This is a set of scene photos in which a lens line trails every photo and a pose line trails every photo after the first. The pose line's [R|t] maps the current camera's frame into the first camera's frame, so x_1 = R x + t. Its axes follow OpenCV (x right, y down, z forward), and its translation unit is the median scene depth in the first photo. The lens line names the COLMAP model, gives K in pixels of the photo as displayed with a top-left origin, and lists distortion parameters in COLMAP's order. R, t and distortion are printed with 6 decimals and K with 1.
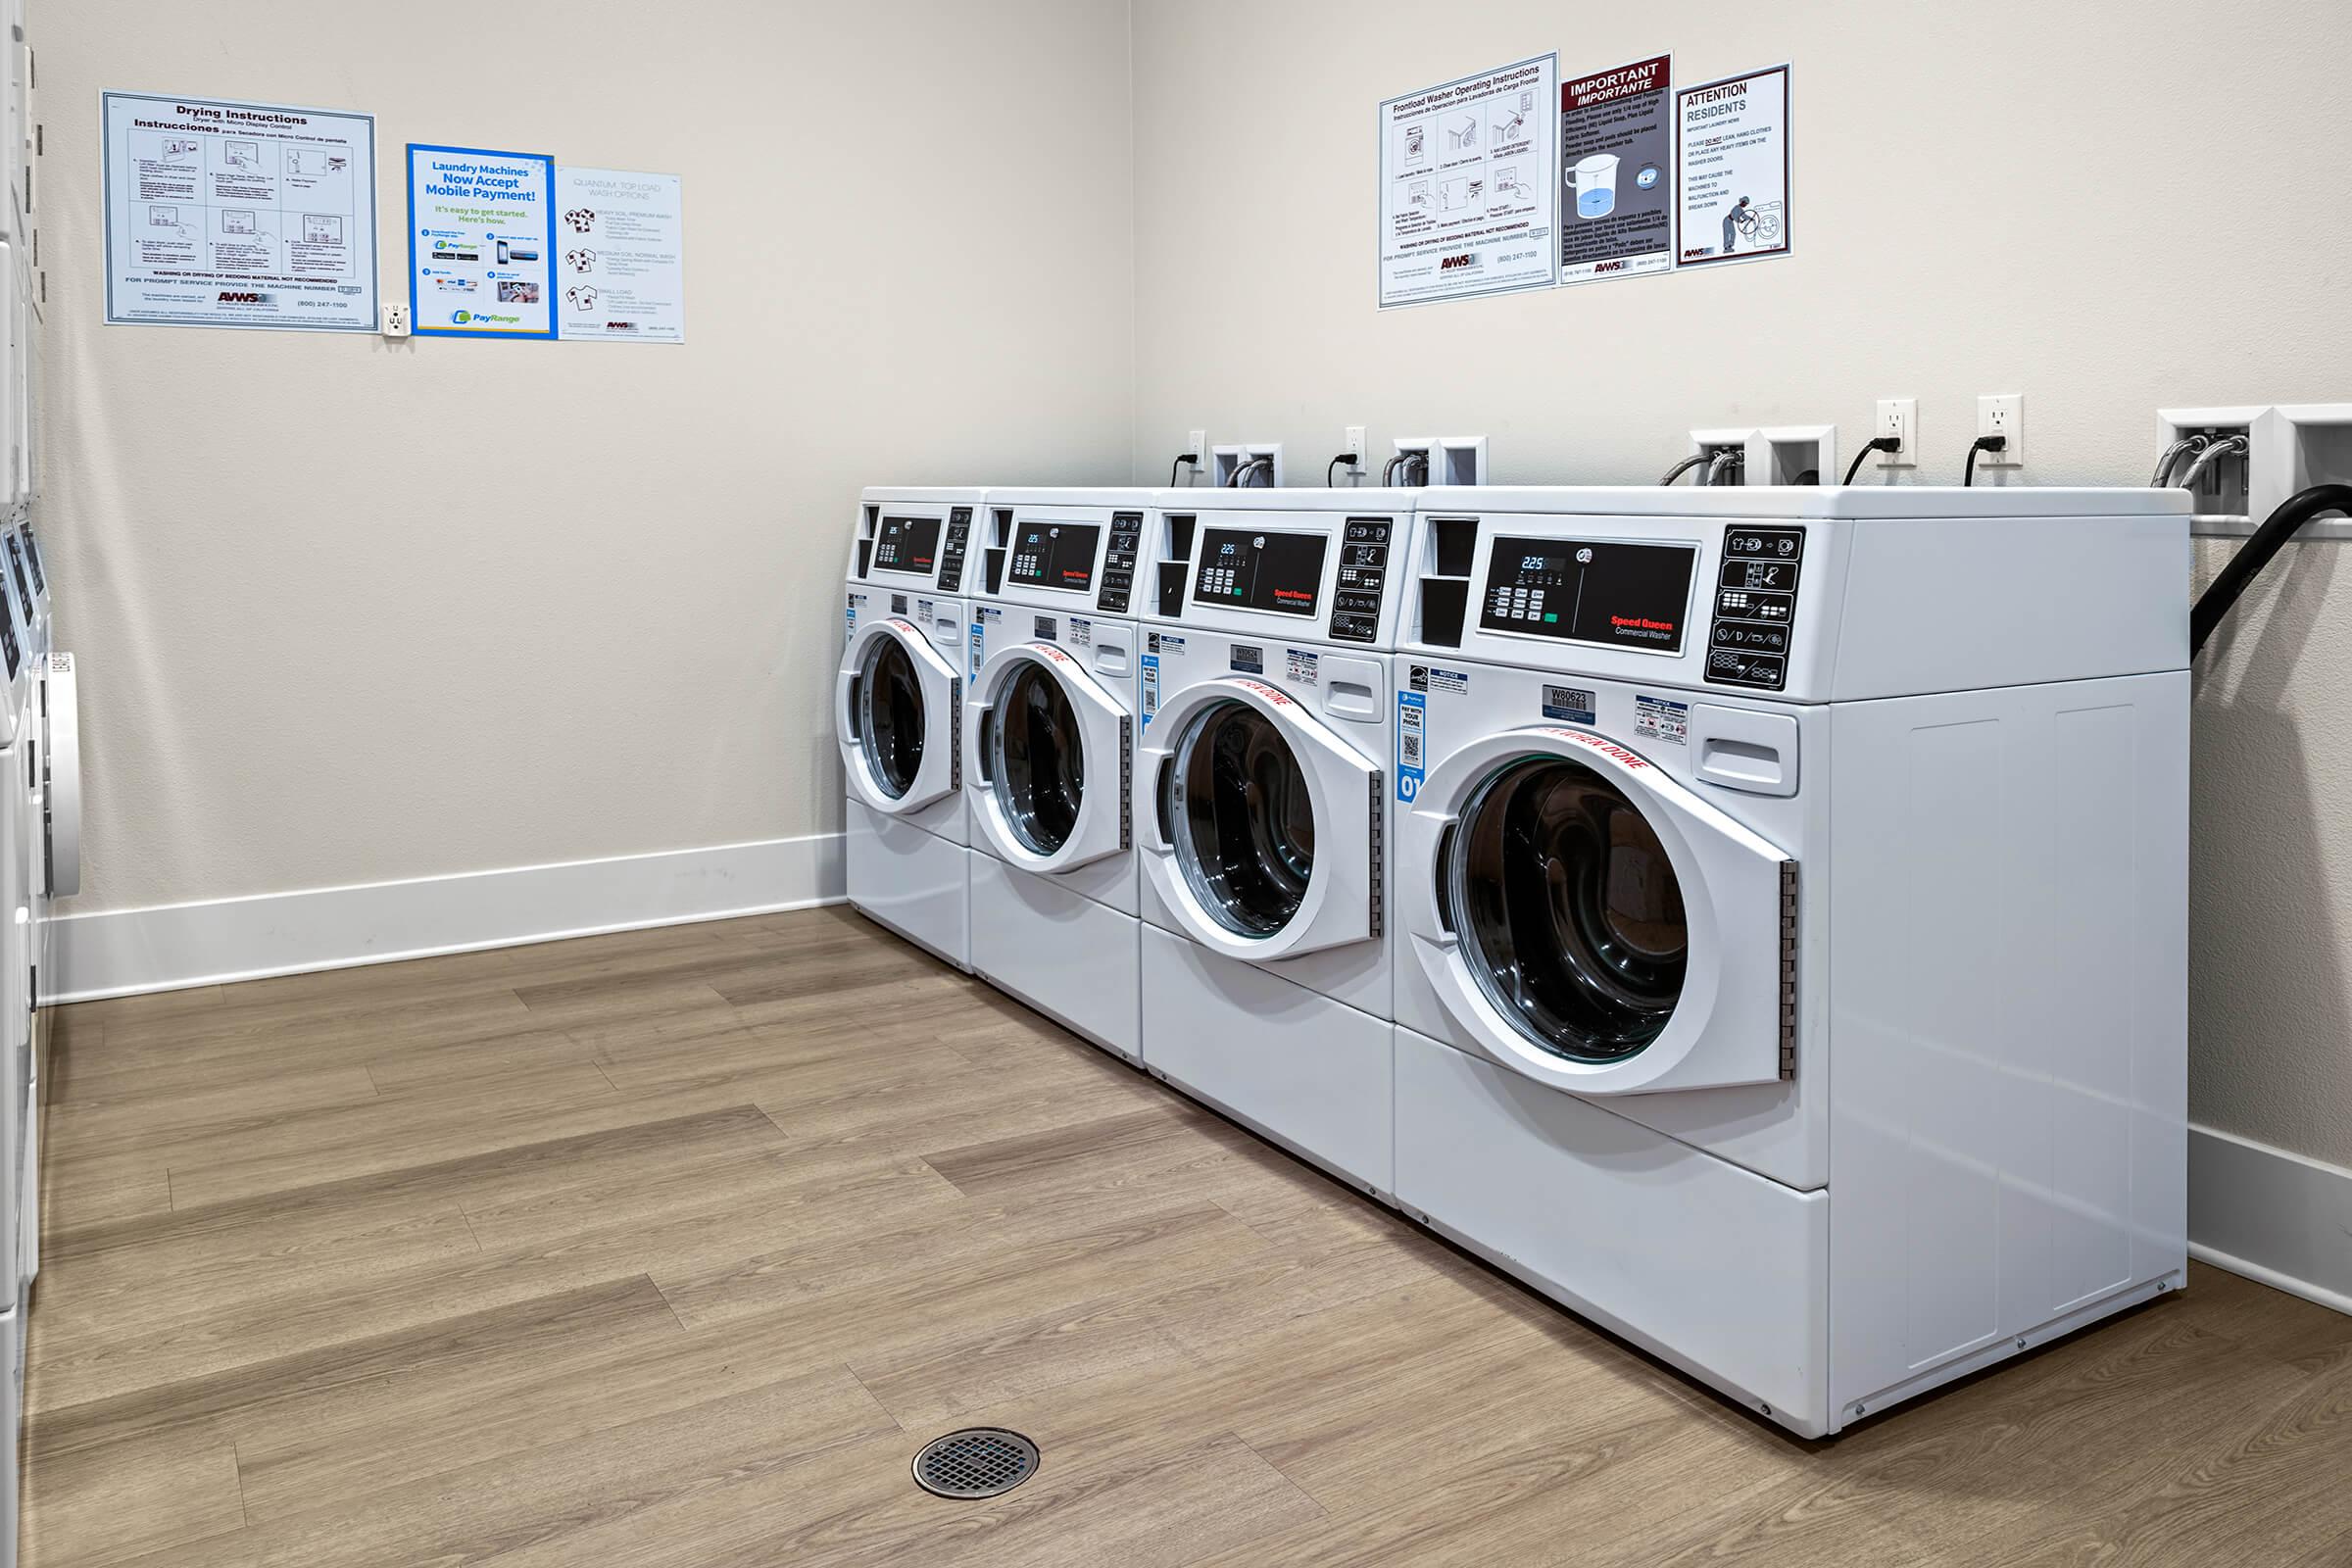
lens RADIAL K [[1770.7, 0, 1172.8], [0, 1770.7, 526.6], [0, 0, 1]] dist [0.003355, -0.000781]
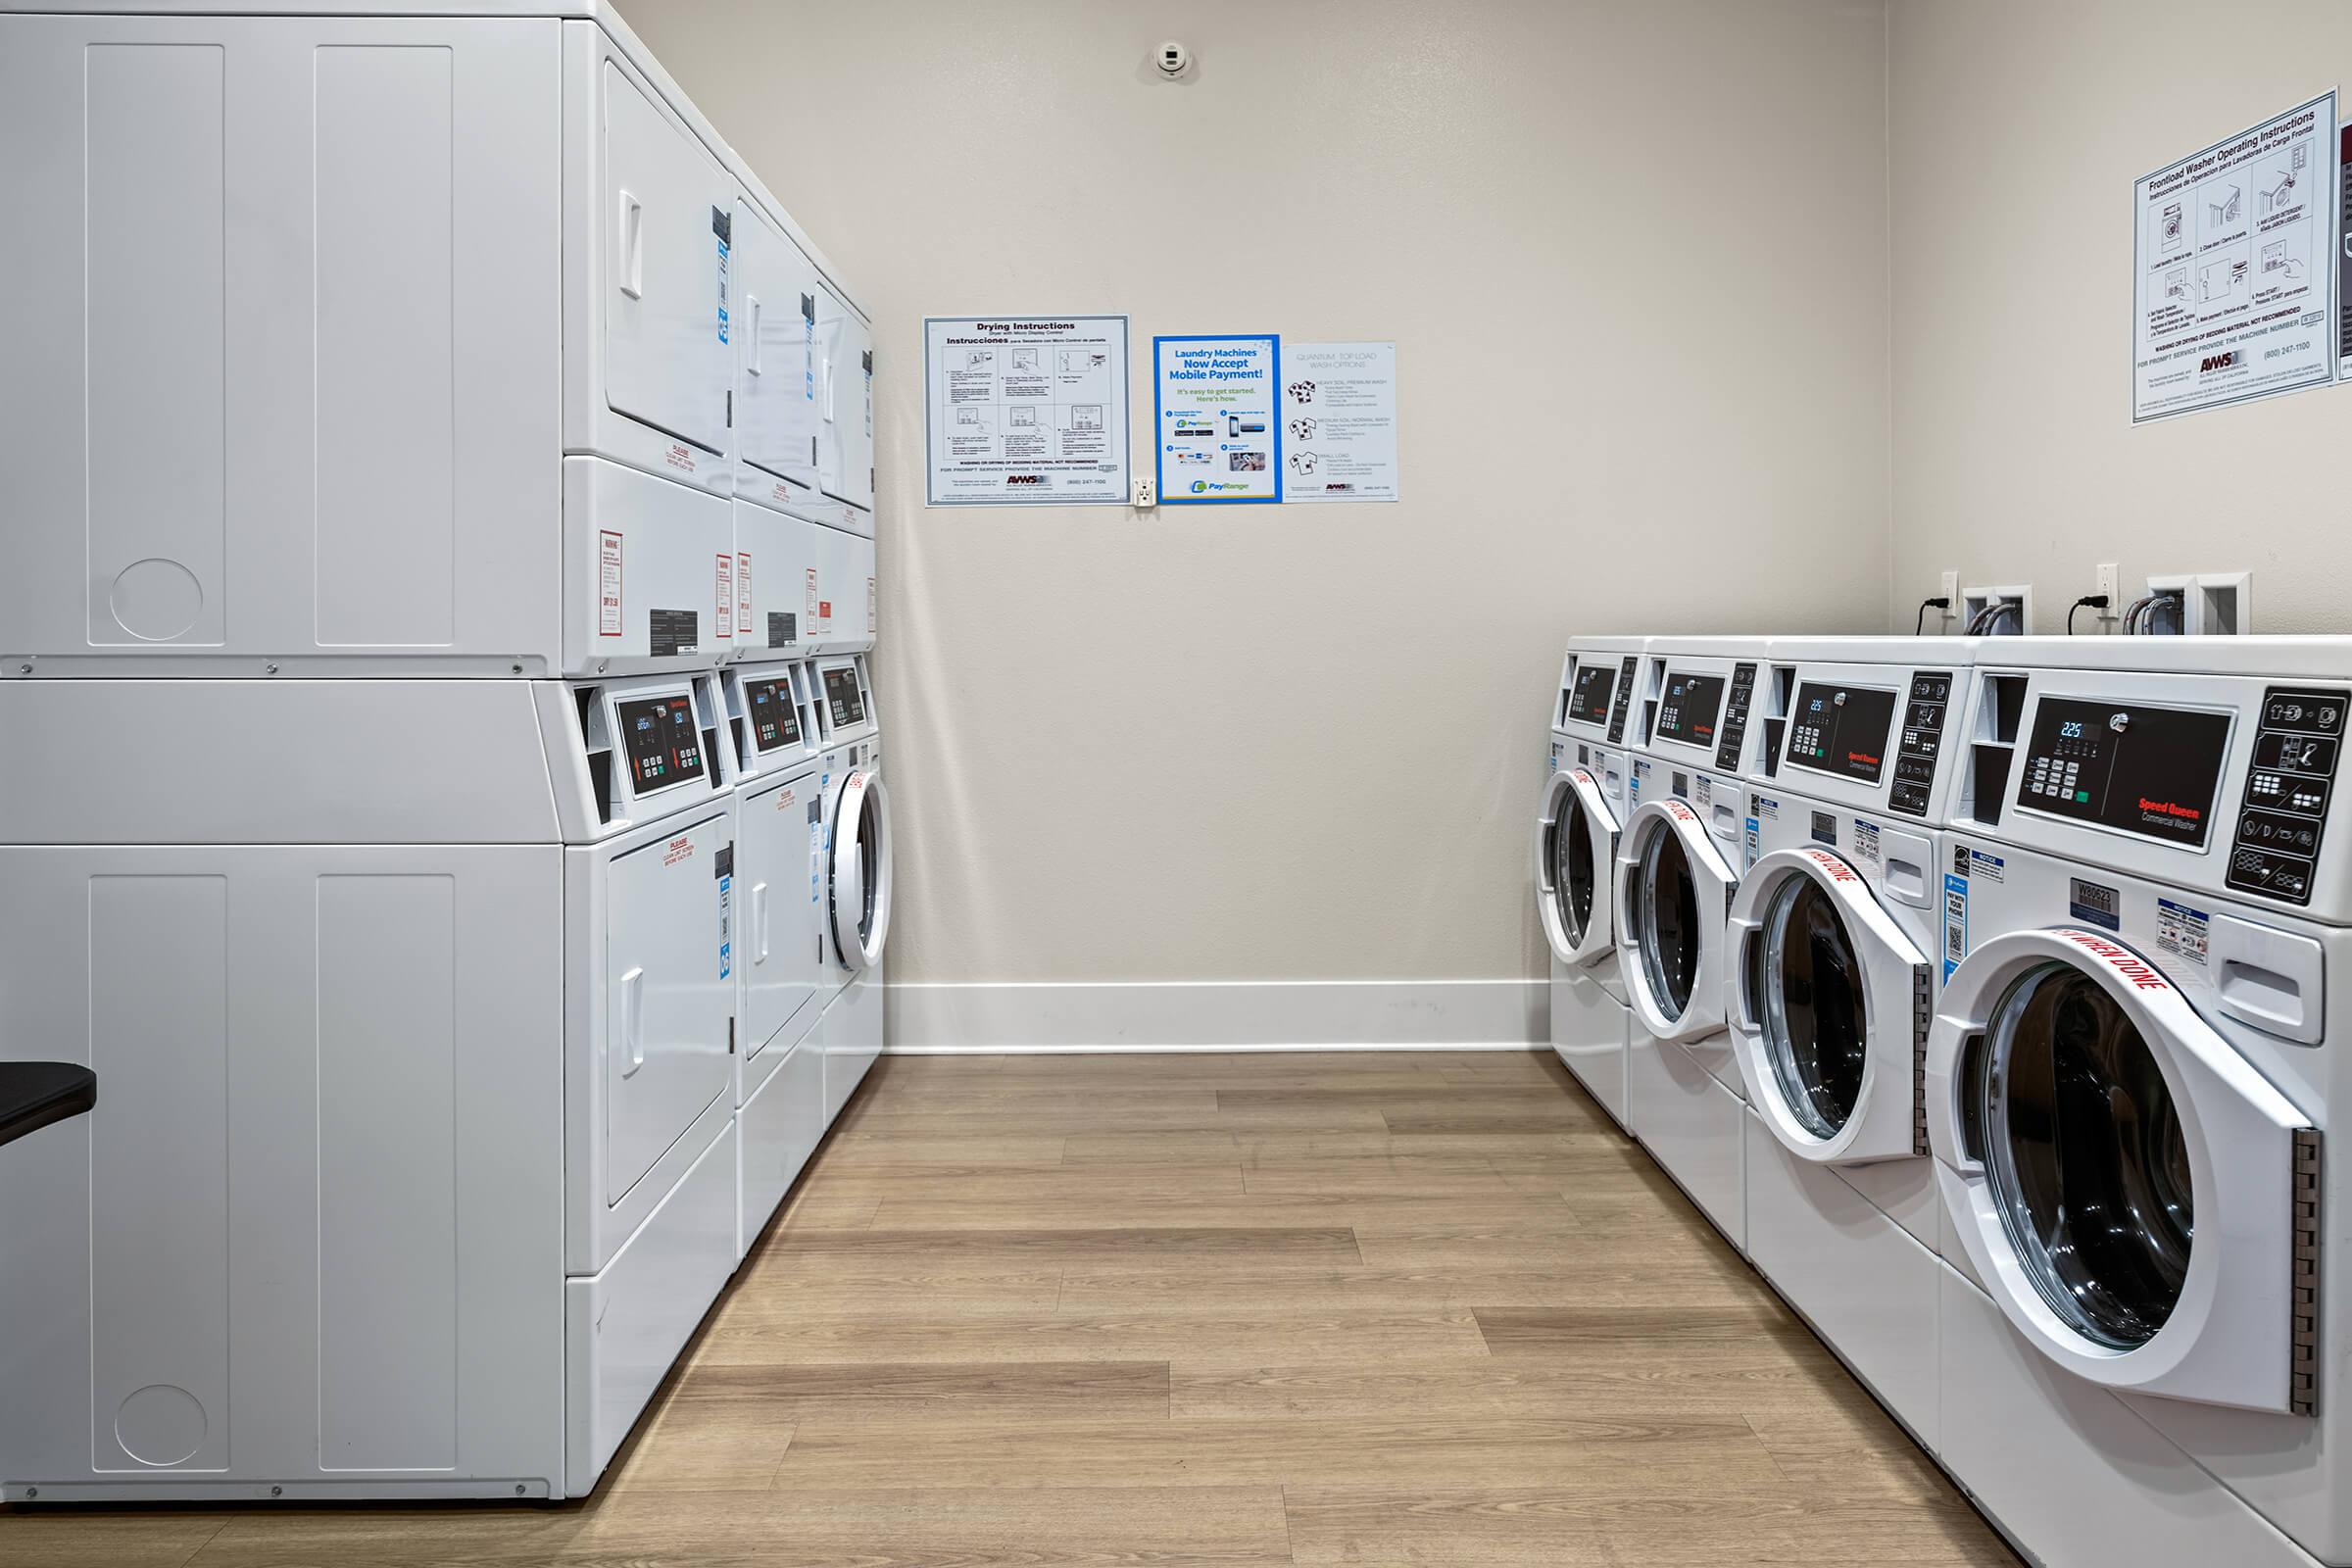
lens RADIAL K [[1728.1, 0, 1173.6], [0, 1728.1, 674.6], [0, 0, 1]] dist [0.001517, 0.004266]
pose [[0.858402, 0.007402, -0.512923, 0.168321], [-0.006437, 0.999973, 0.003659, -0.003539], [0.512937, 0.000160, 0.858427, 0.059622]]
